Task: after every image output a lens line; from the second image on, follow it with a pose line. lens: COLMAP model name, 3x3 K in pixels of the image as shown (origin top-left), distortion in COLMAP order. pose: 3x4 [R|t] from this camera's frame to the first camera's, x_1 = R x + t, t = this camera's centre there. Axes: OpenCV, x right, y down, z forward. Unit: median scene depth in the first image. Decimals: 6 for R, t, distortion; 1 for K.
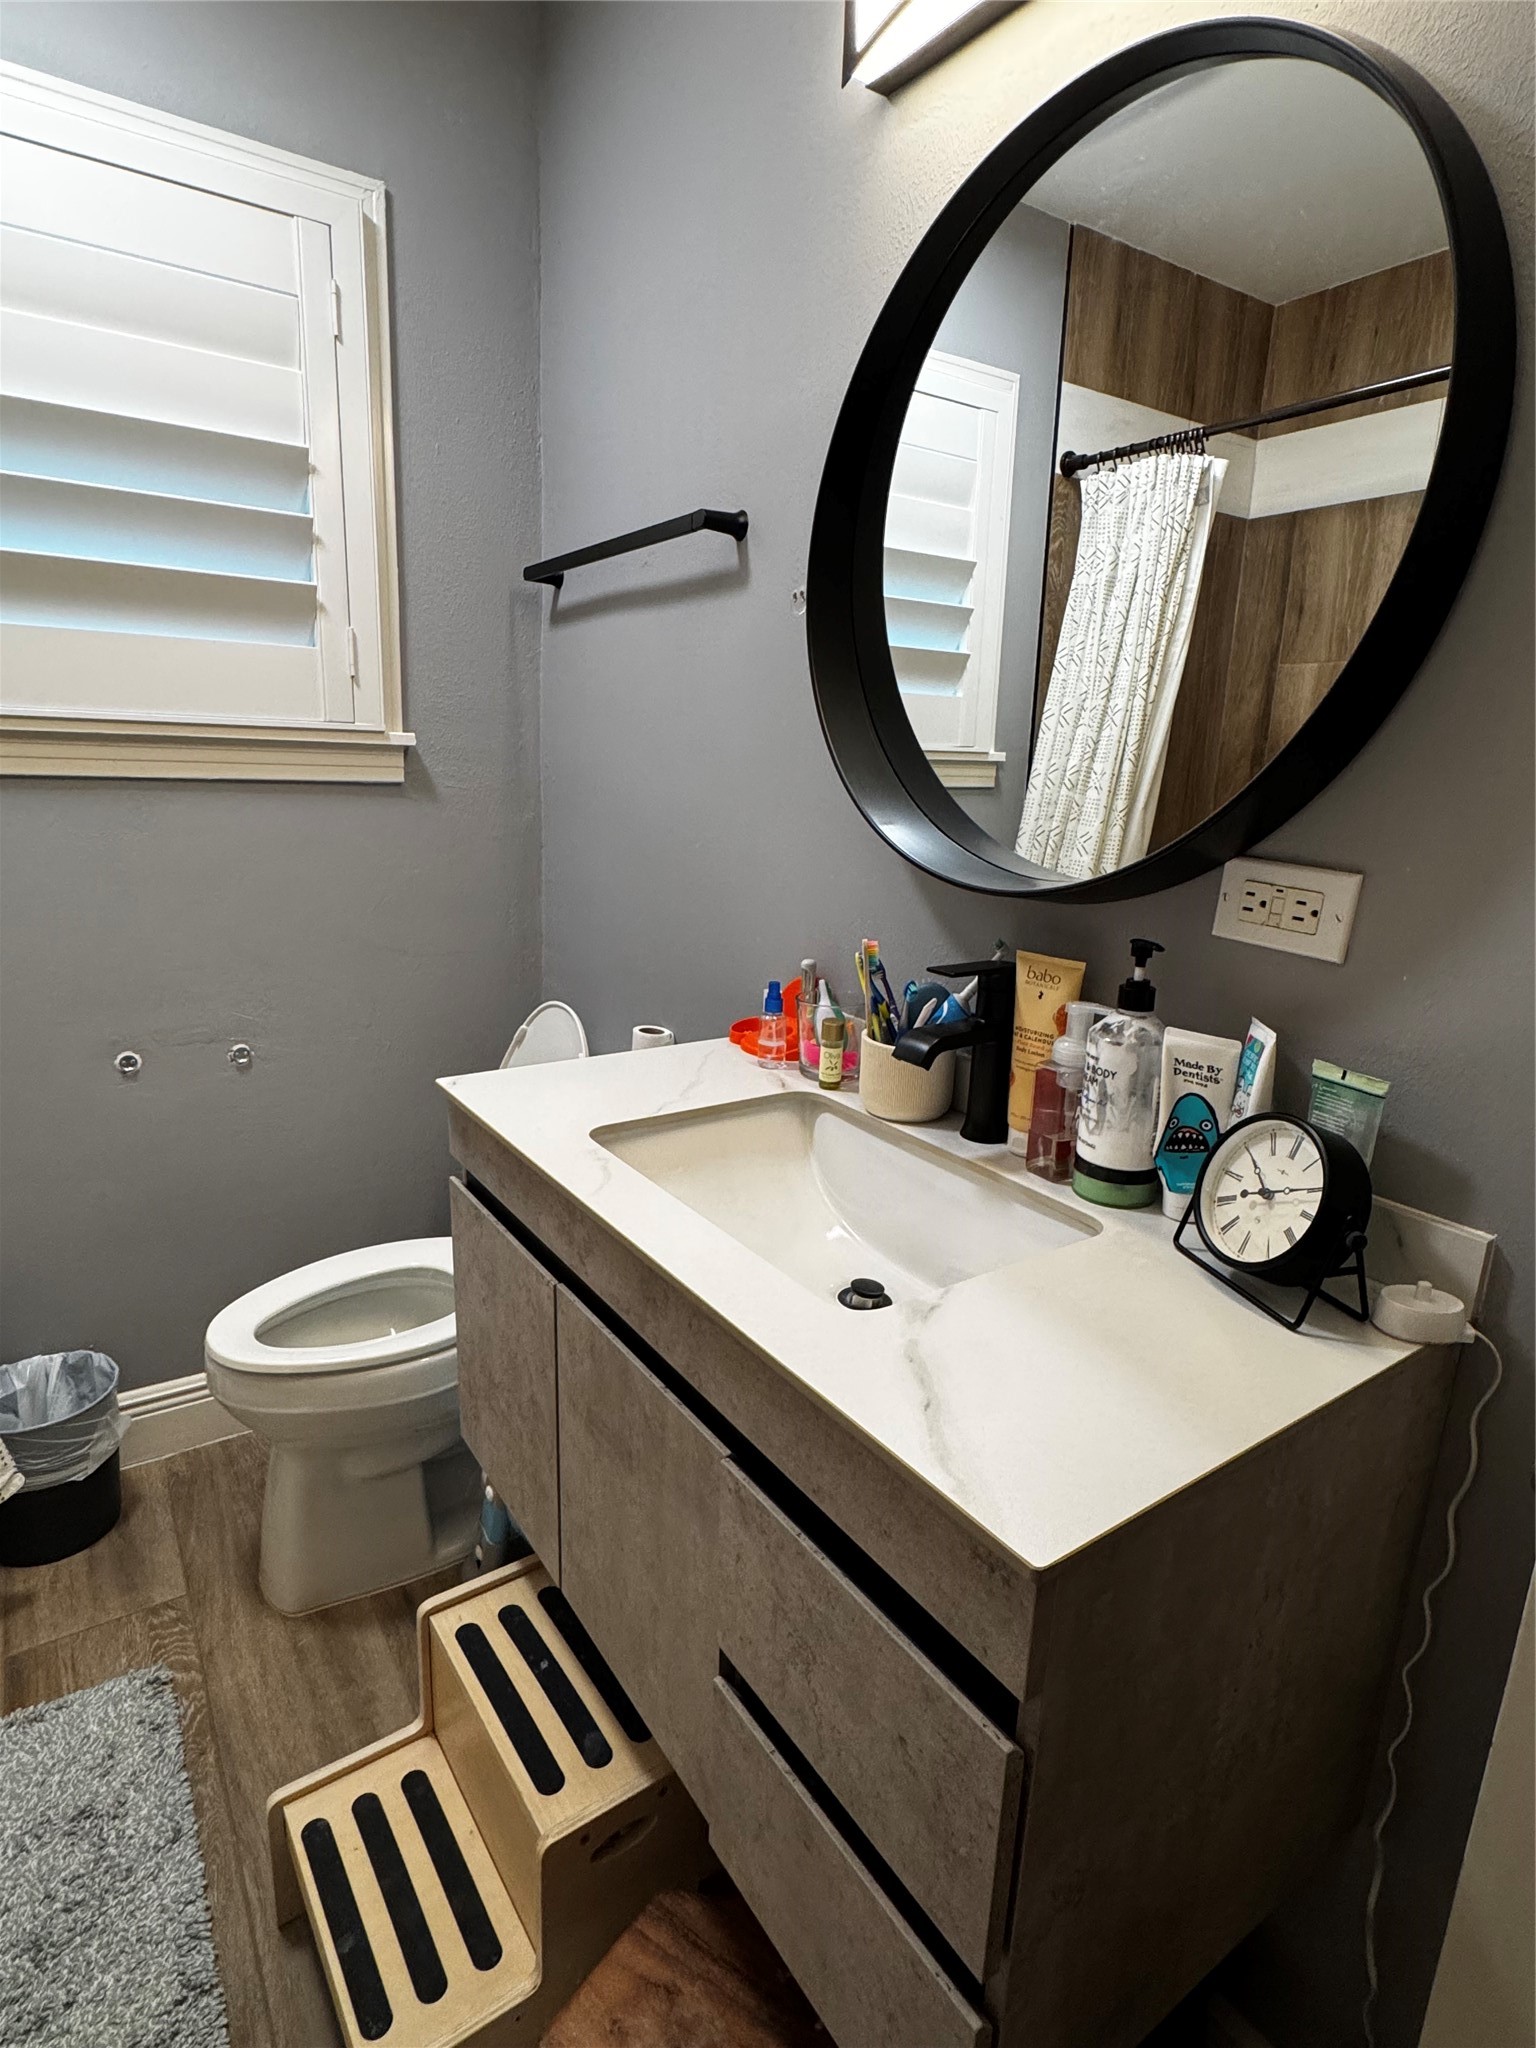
lens RADIAL K [[1076.0, 0, 761.6], [0, 1076.0, 1014.1], [0, 0, 1]] dist [0.001255, -0.000450]
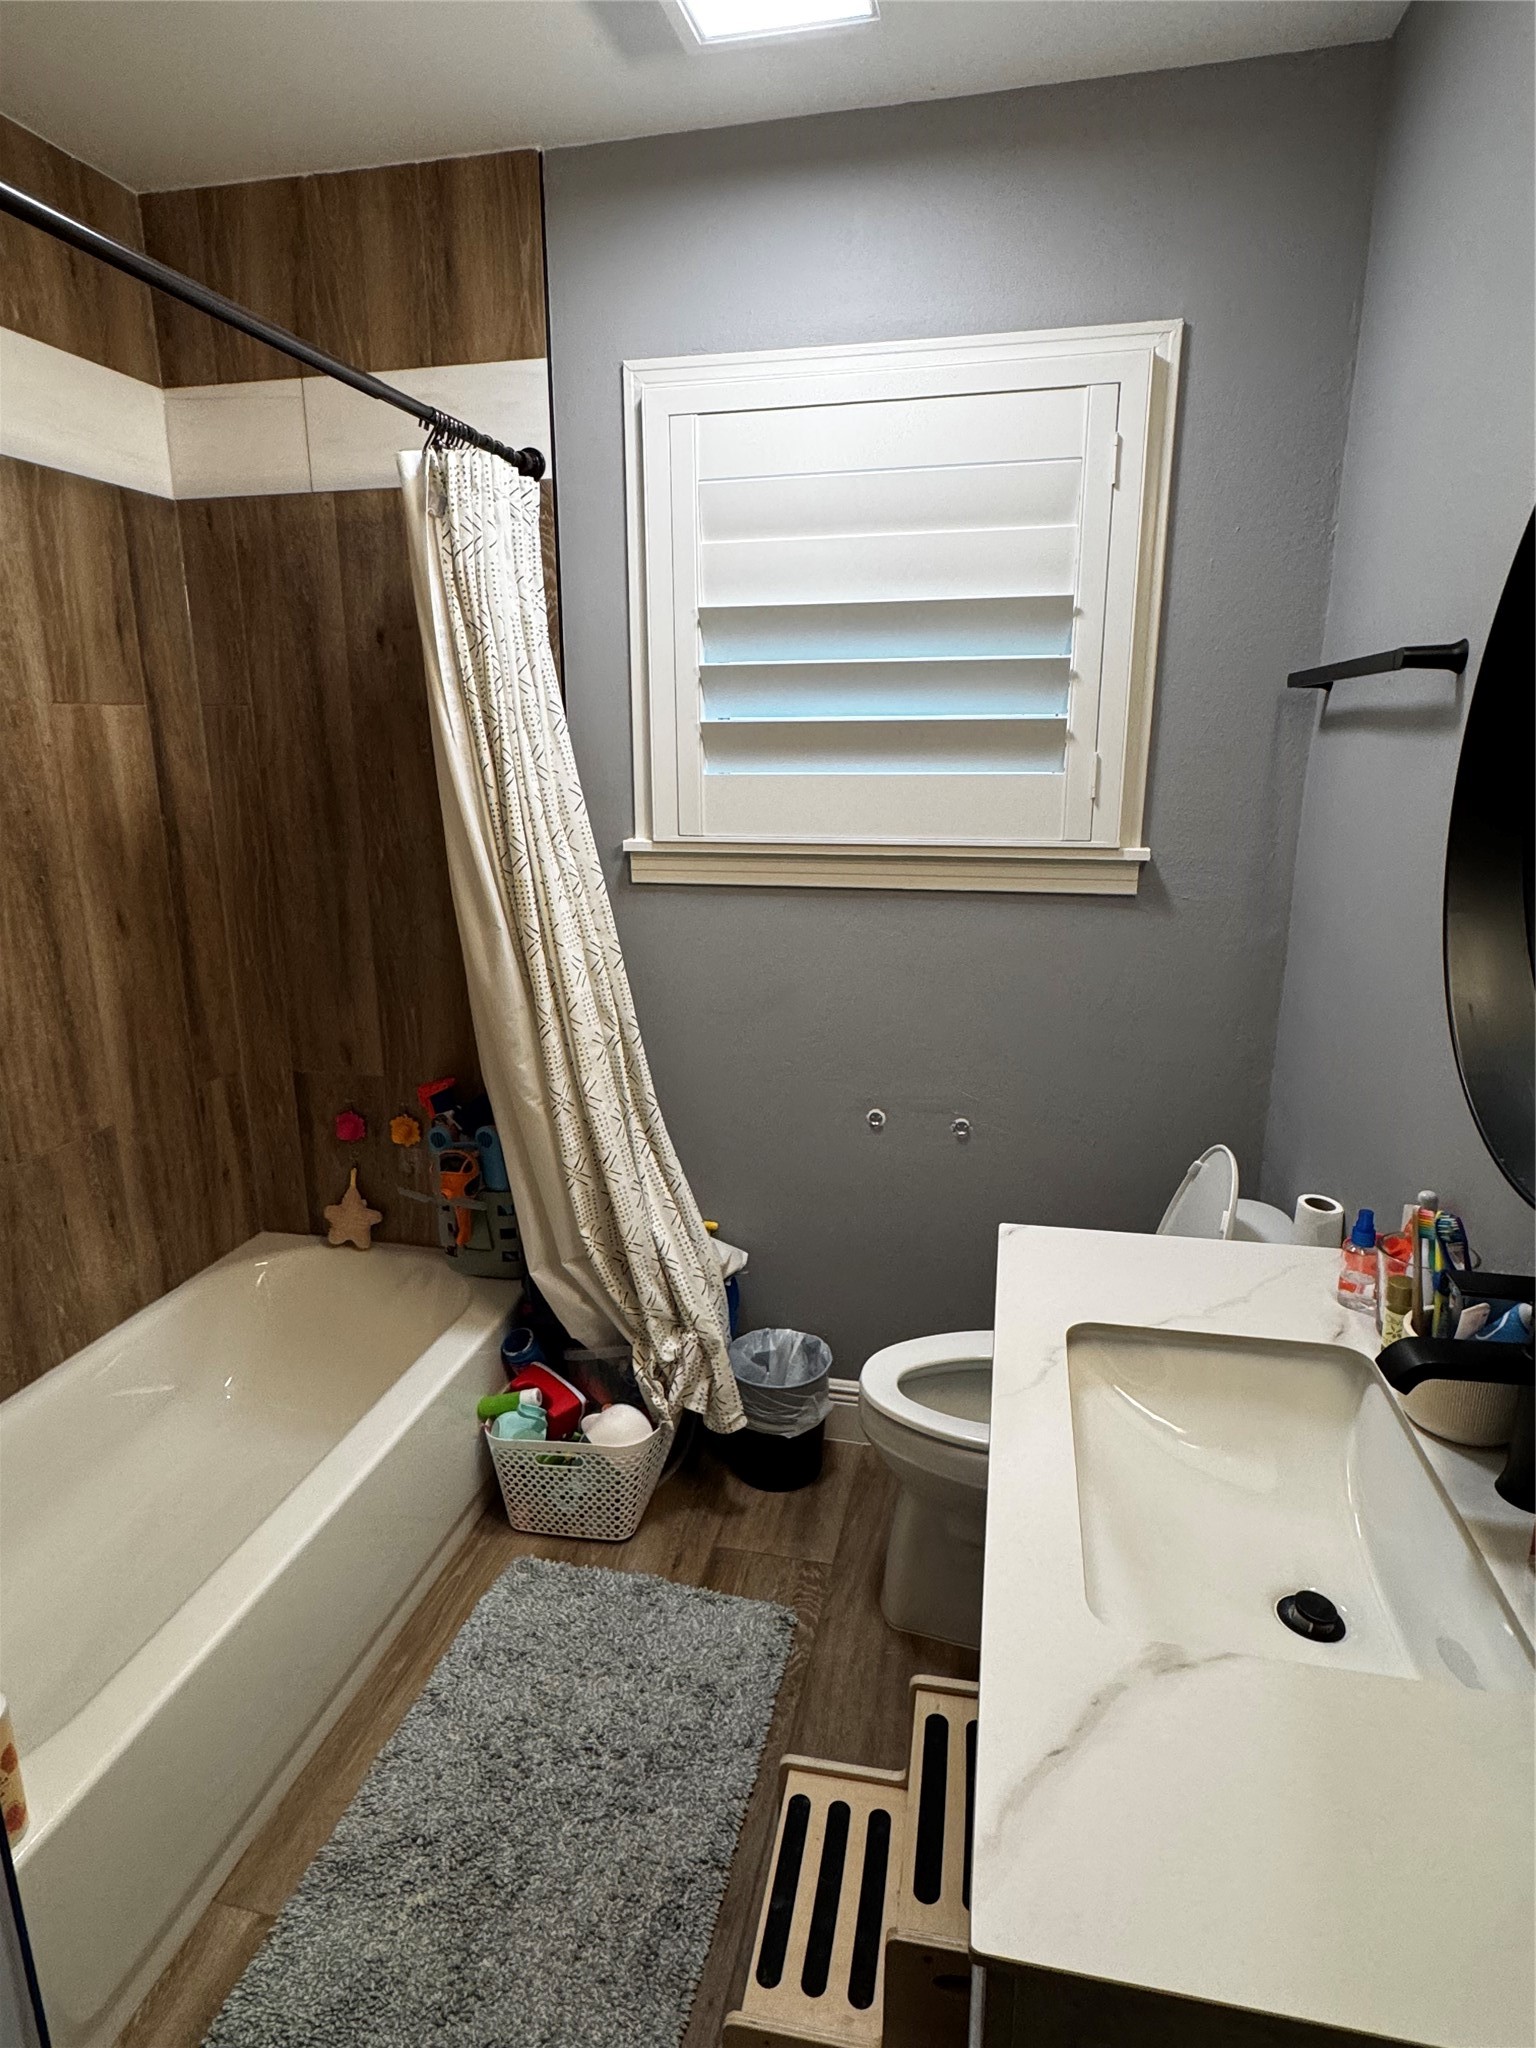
lens RADIAL K [[1148.4, 0, 764.2], [0, 1148.4, 1016.7], [0, 0, 1]] dist [0.001288, -0.000086]
pose [[0.685145, 0.137871, -0.715239, 0.275732], [-0.138514, 0.988667, 0.057892, -0.147786], [0.715115, 0.059406, 0.696478, 0.004341]]
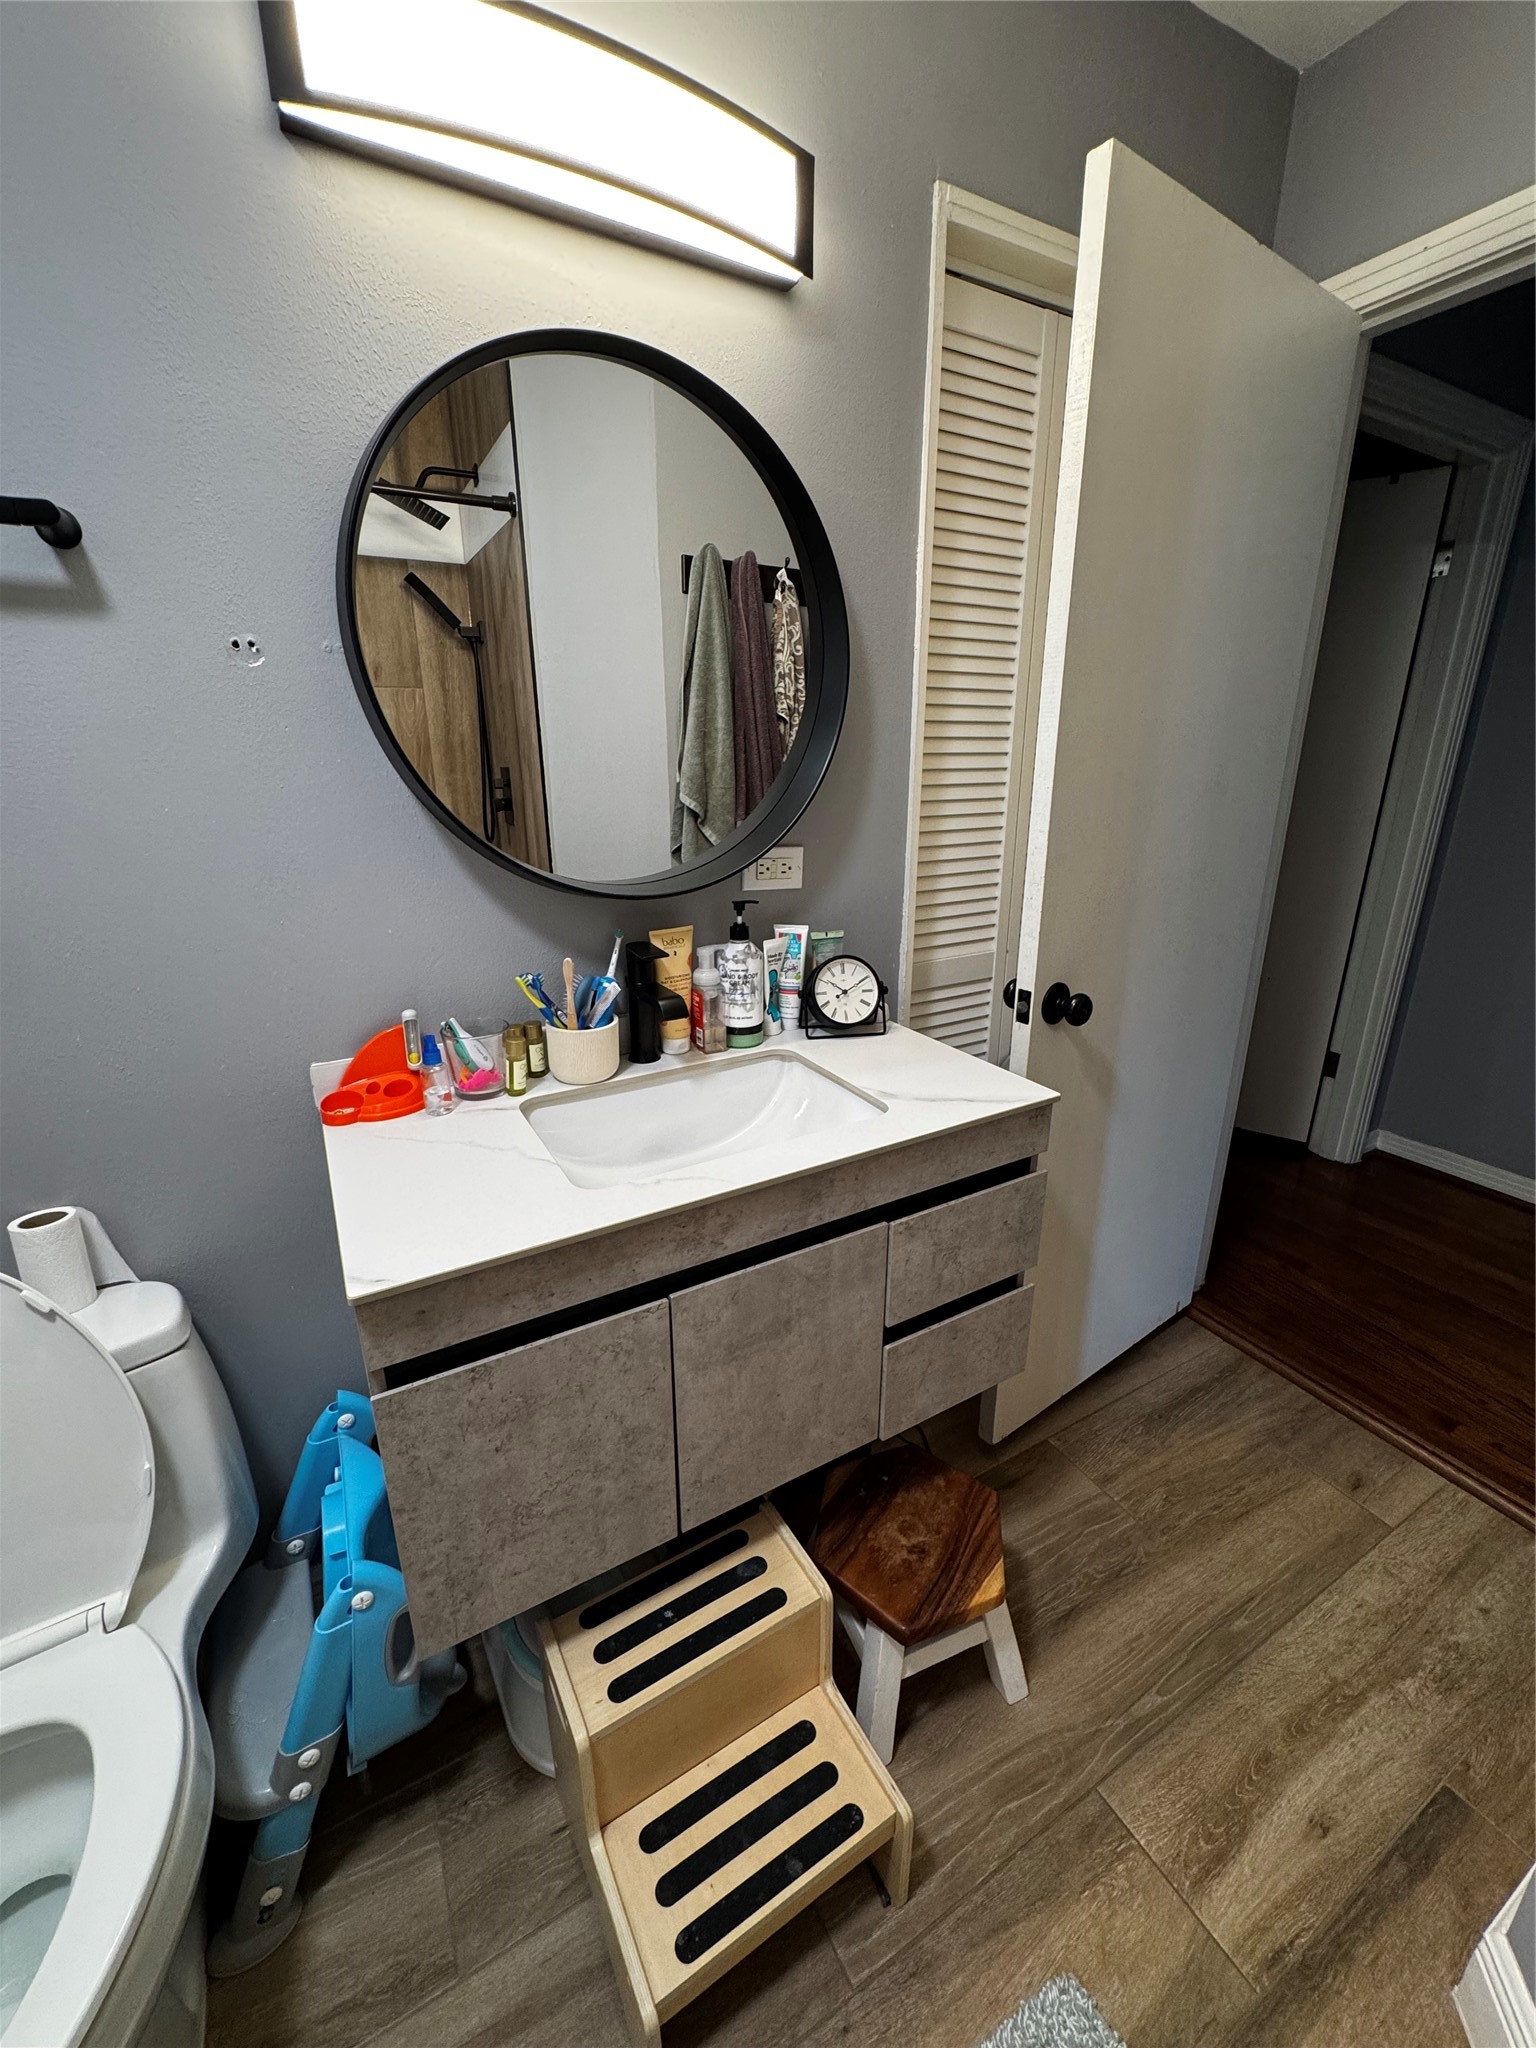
lens RADIAL K [[821.3, 0, 764.3], [0, 821.3, 1023.2], [0, 0, 1]] dist [-0.001254, 0.000439]
pose [[0.083440, -0.343293, 0.935515, -0.614299], [0.242806, 0.917499, 0.315026, -0.185818], [-0.966480, 0.200862, 0.159910, 0.473626]]
